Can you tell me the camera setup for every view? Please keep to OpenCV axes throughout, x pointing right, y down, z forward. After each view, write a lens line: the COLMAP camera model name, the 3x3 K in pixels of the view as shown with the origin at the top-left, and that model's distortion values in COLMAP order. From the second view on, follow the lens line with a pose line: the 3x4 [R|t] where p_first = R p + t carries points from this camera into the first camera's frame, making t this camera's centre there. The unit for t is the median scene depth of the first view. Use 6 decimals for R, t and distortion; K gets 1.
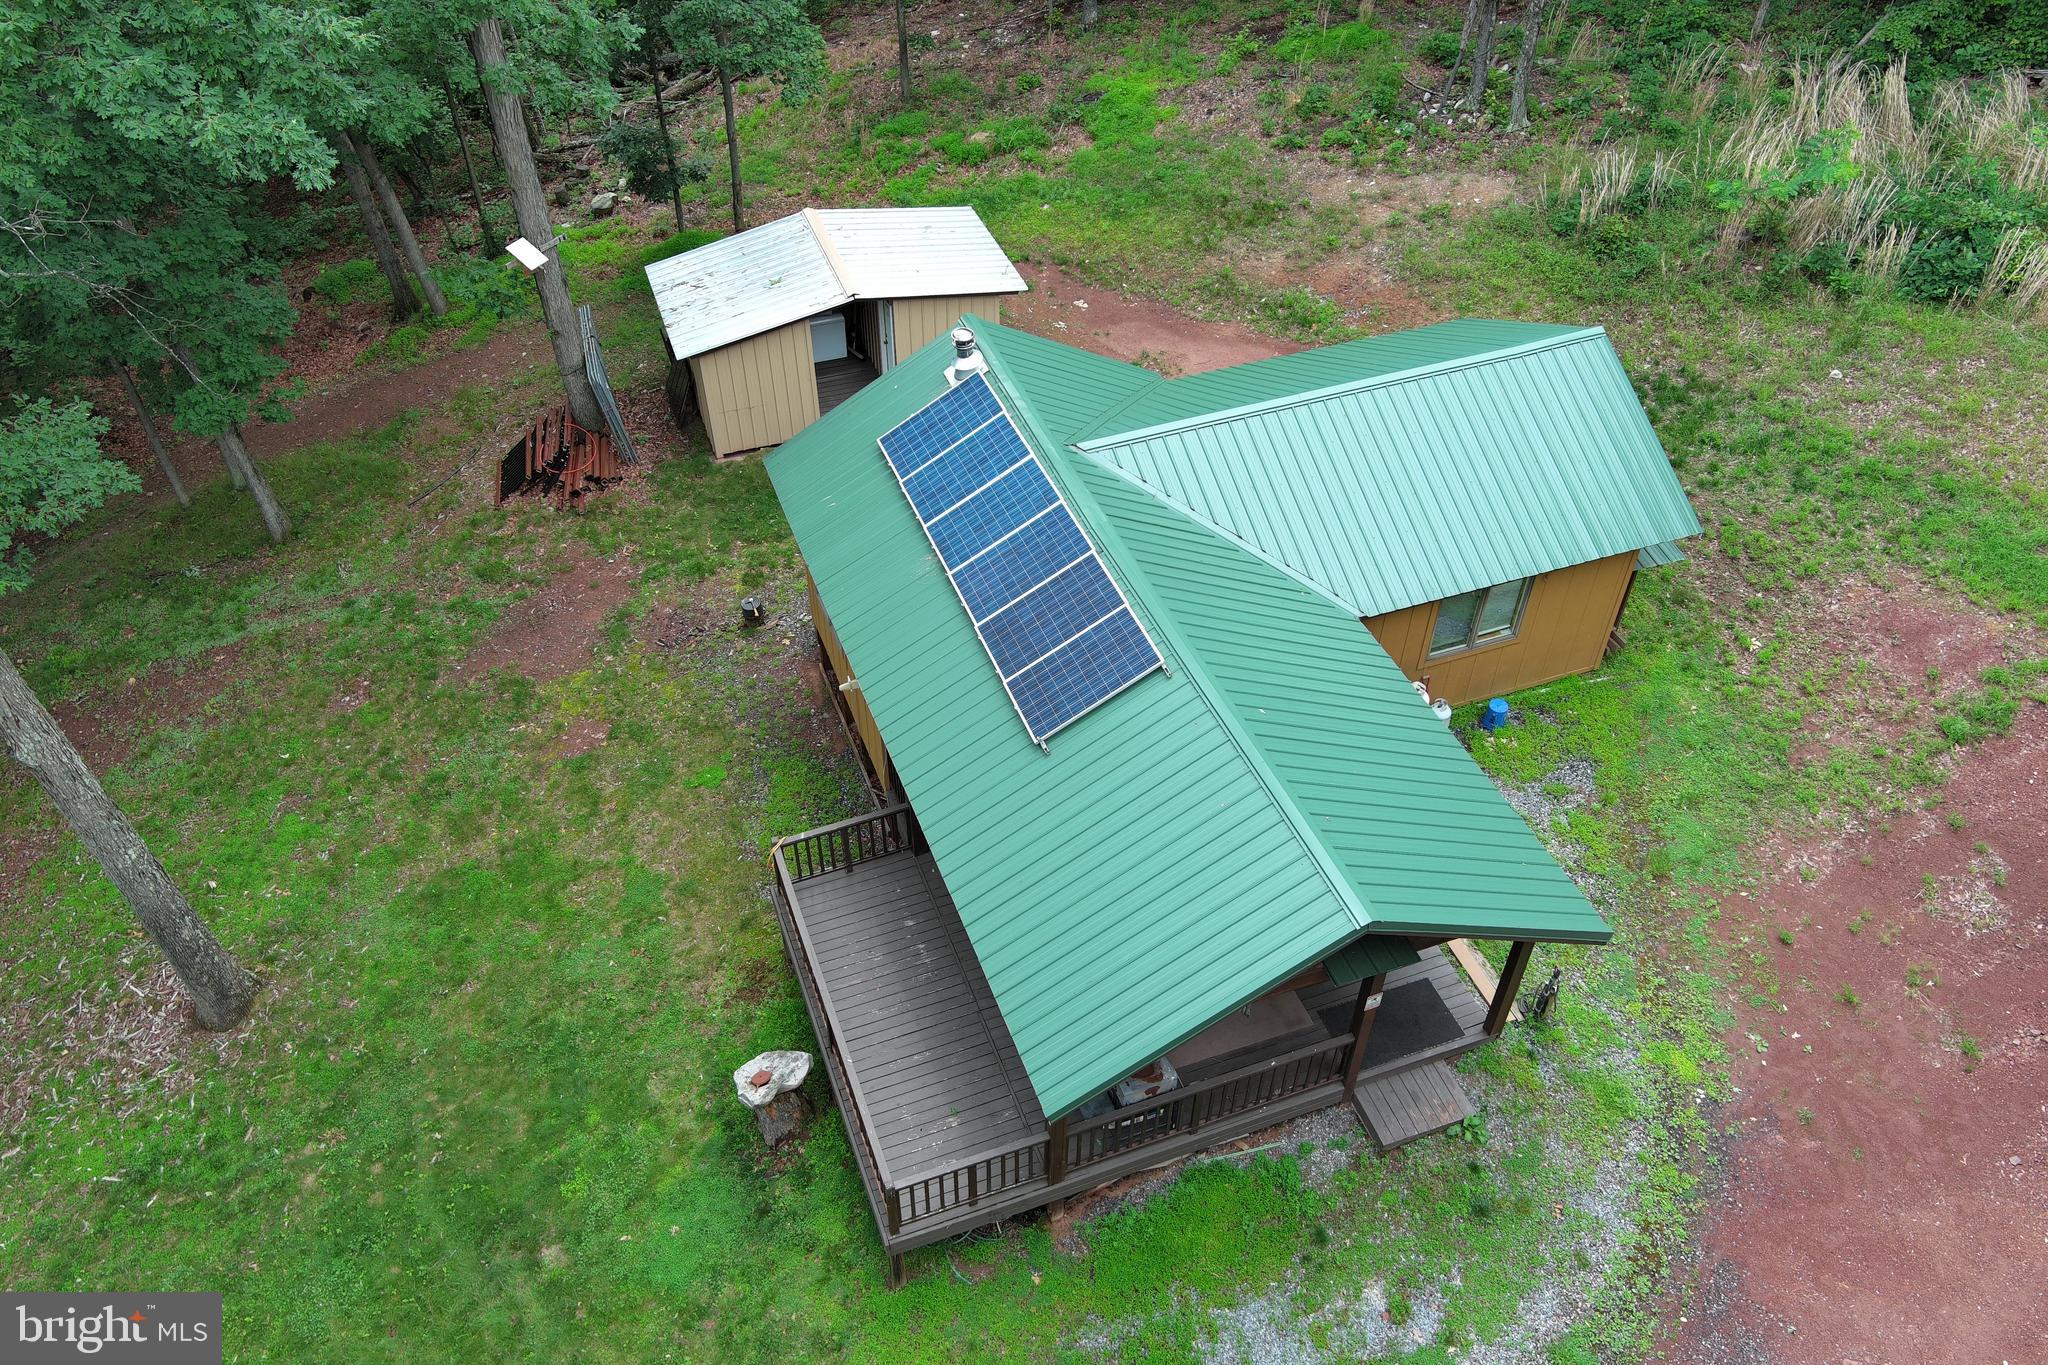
lens RADIAL K [[1581.0, 0, 1025.1], [0, 1581.0, 683.6], [0, 0, 1]] dist [0.022709, -0.016435]
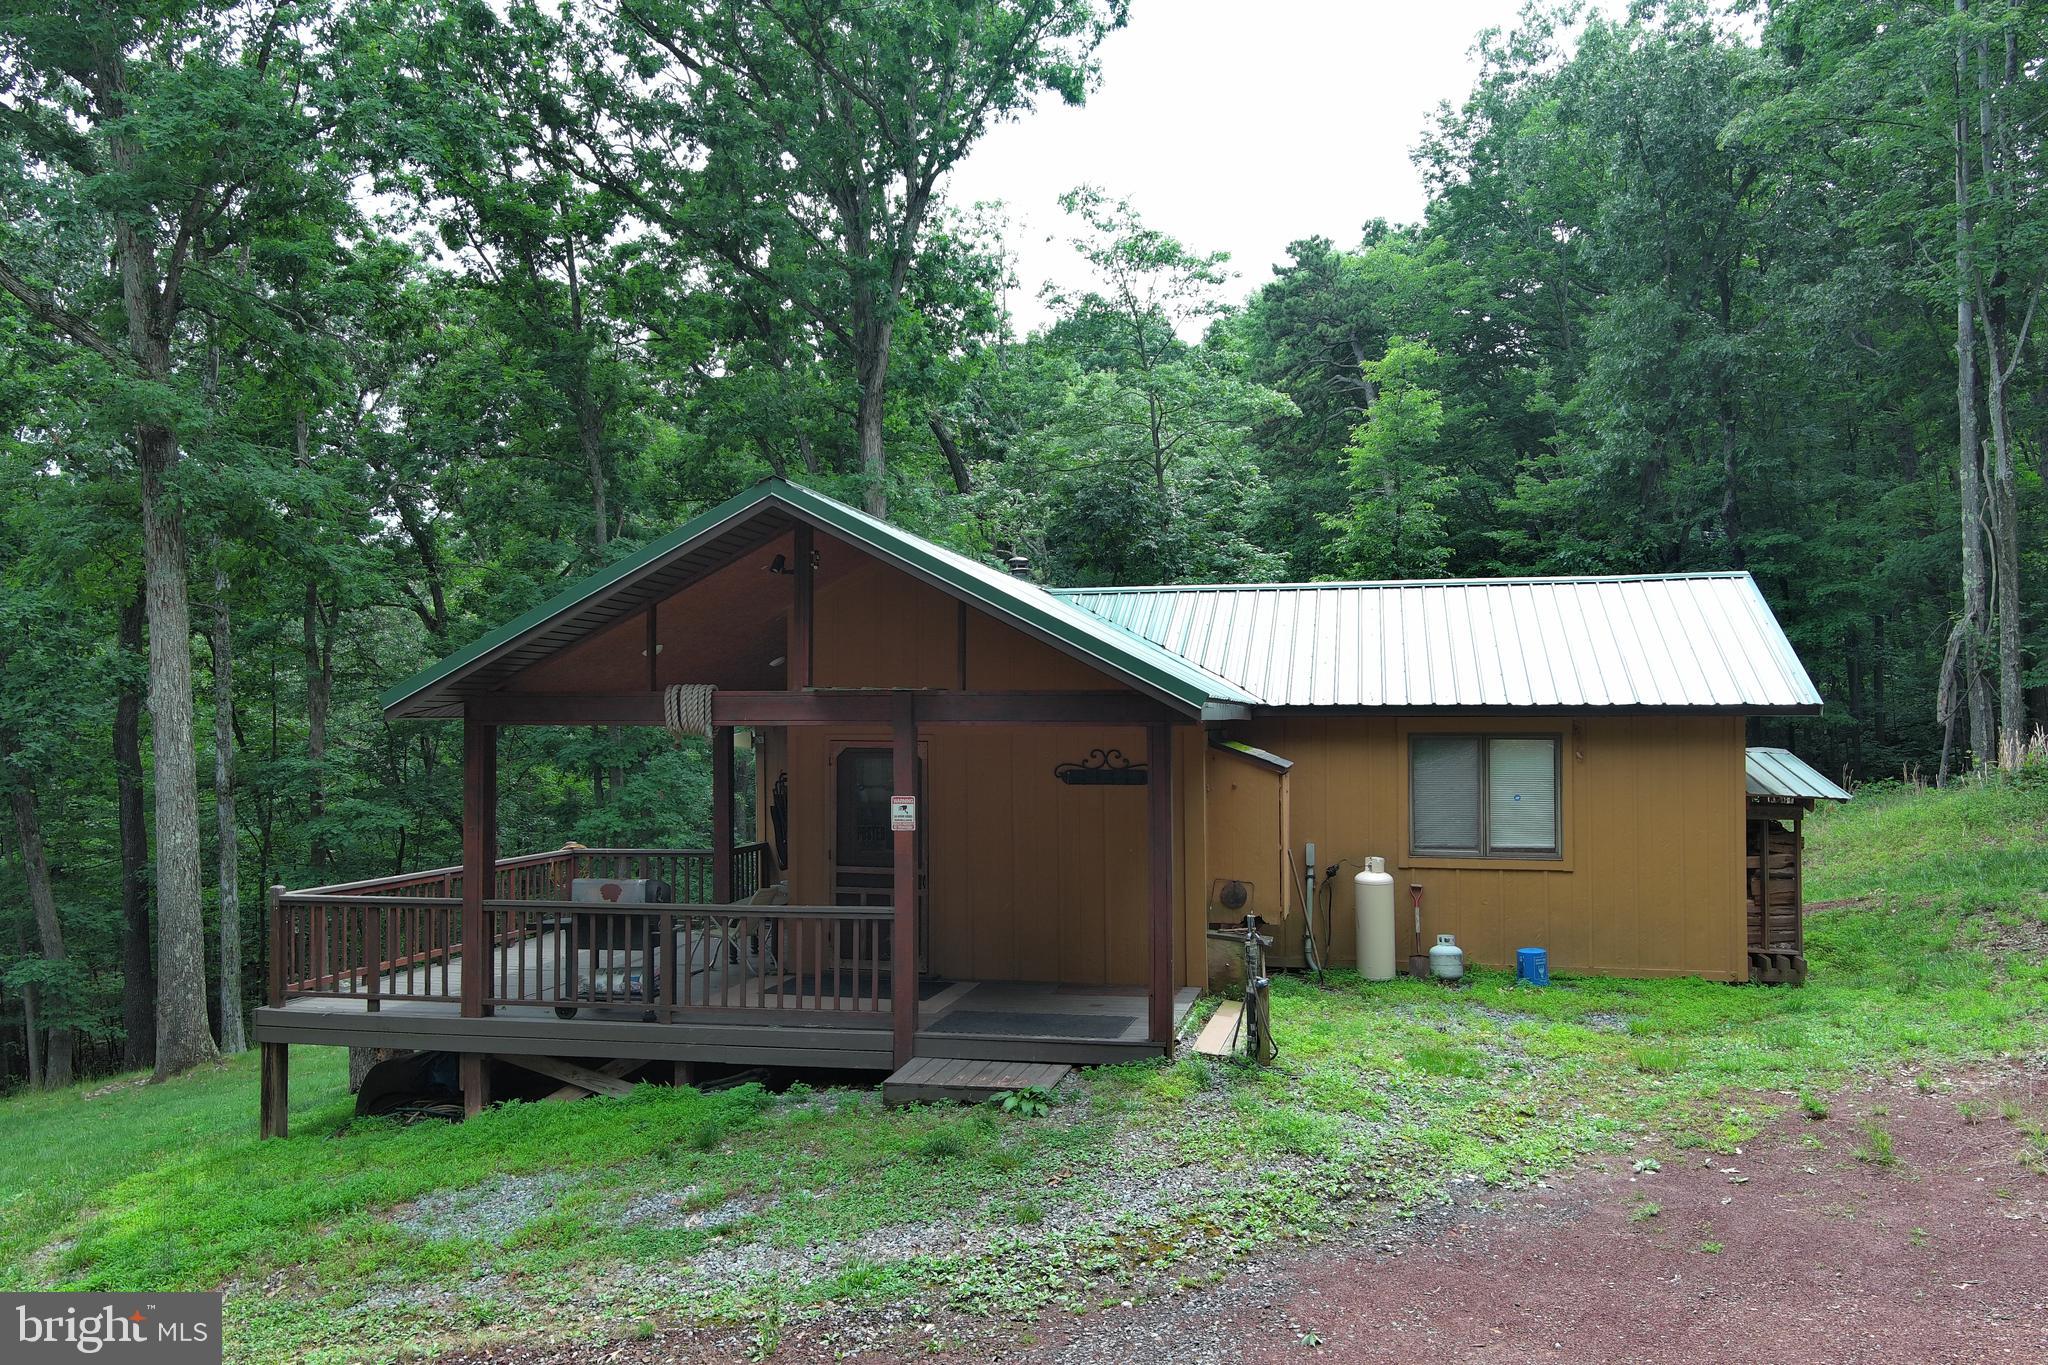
lens RADIAL K [[1581.0, 0, 1025.4], [0, 1581.0, 688.2], [0, 0, 1]] dist [0.022709, -0.016435]
pose [[0.841517, -0.017965, -0.539932, 0.583906], [-0.368357, 0.712005, -0.597797, 0.507590], [0.395174, 0.701944, 0.592547, 0.515033]]
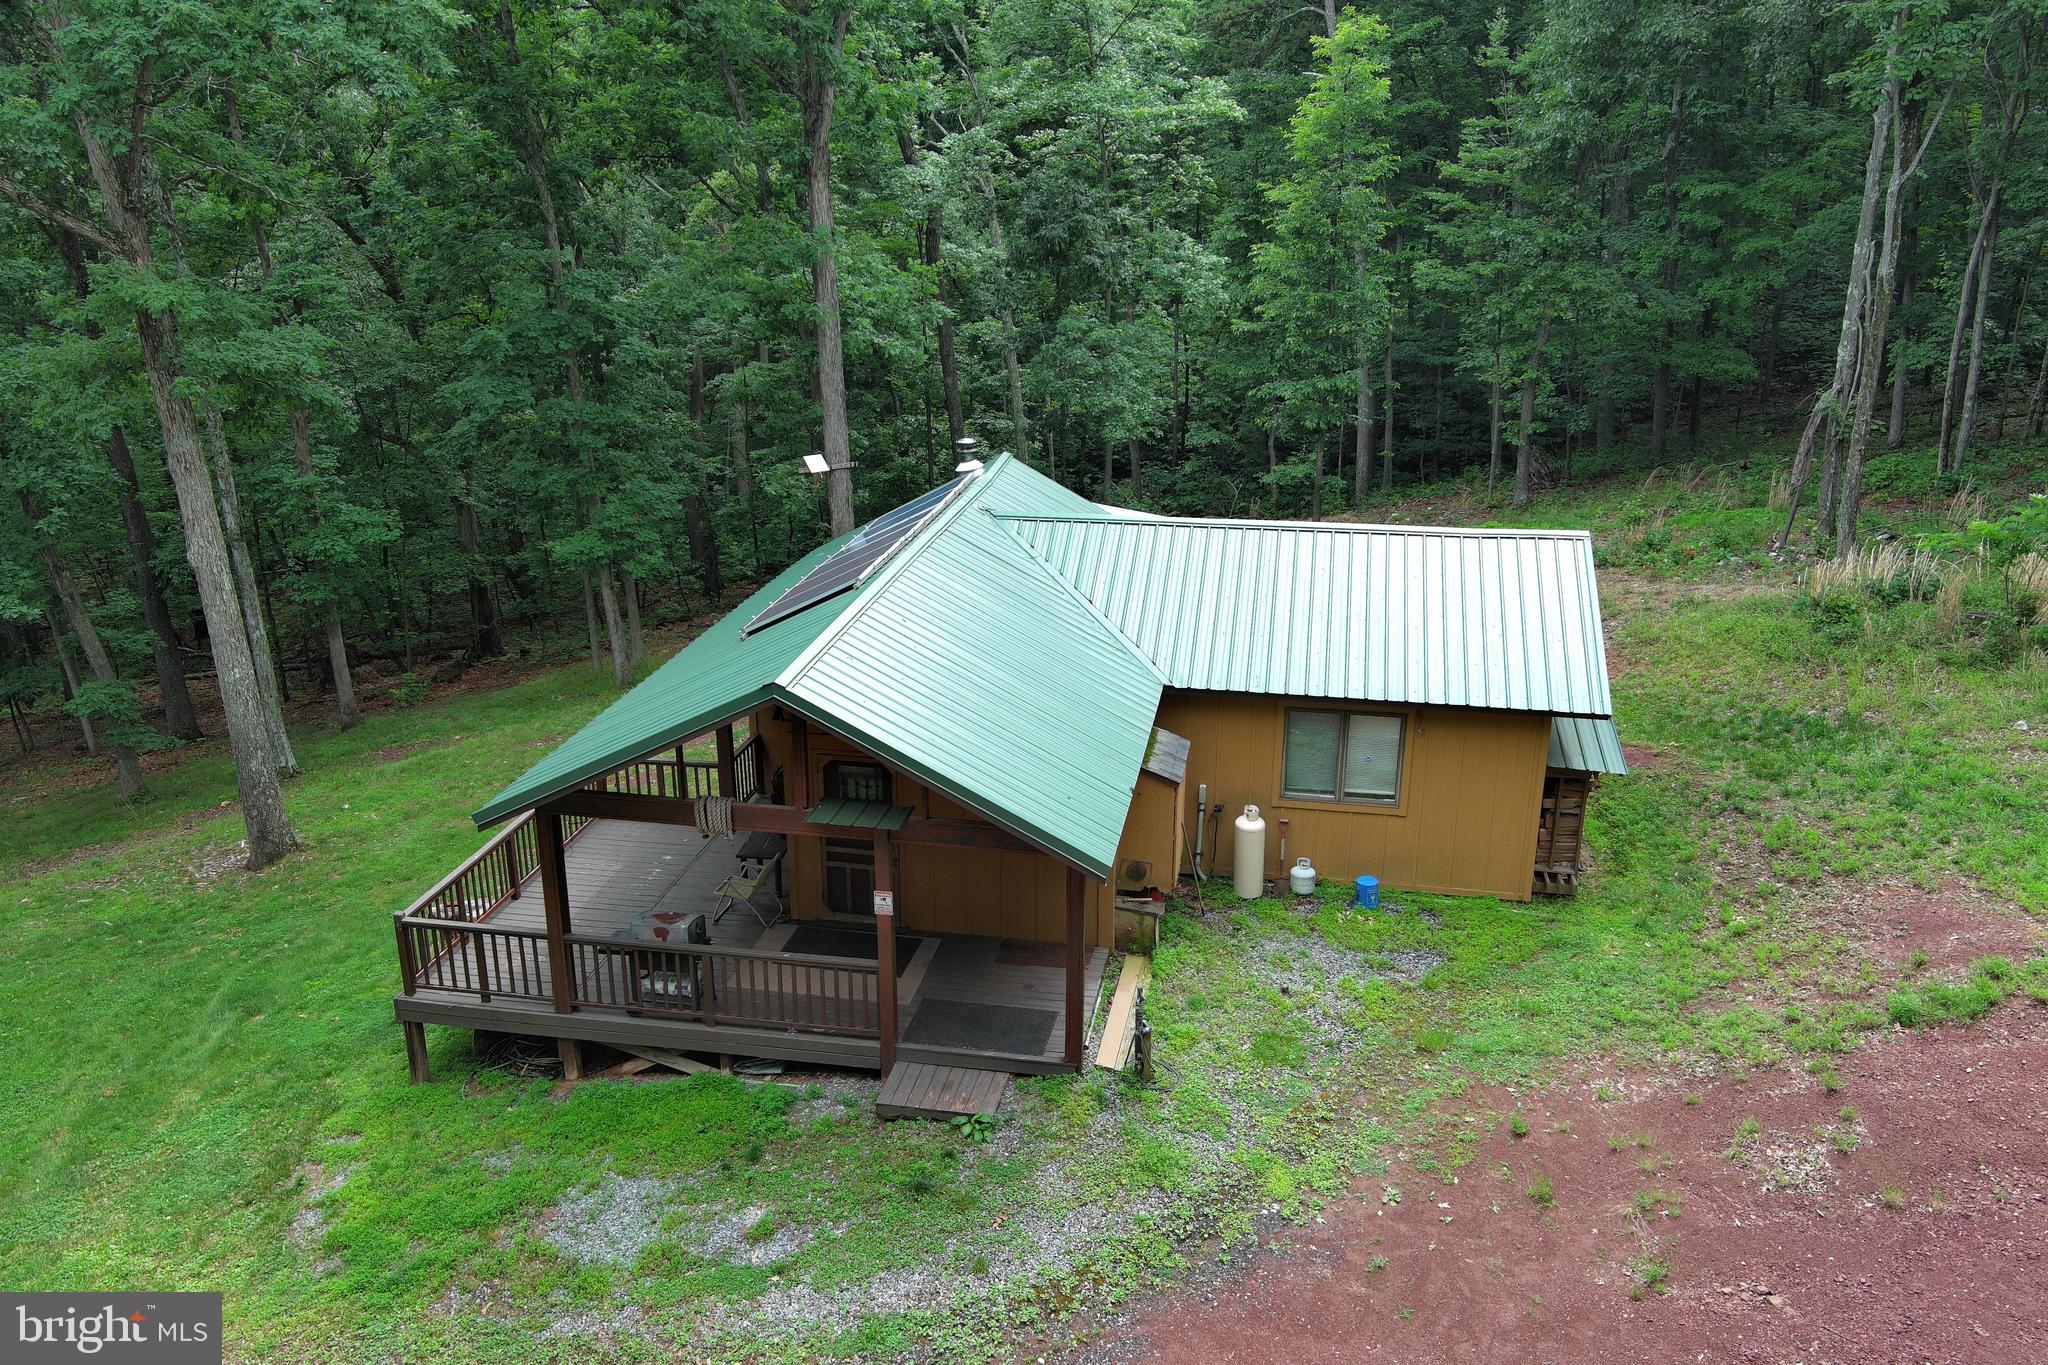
lens RADIAL K [[1581.0, 0, 1026.2], [0, 1581.0, 687.3], [0, 0, 1]] dist [0.022709, -0.016435]
pose [[0.859040, 0.163317, -0.485157, 0.654890], [-0.352047, 0.876521, -0.328288, 0.331174], [0.371635, 0.452811, 0.810463, 0.199693]]
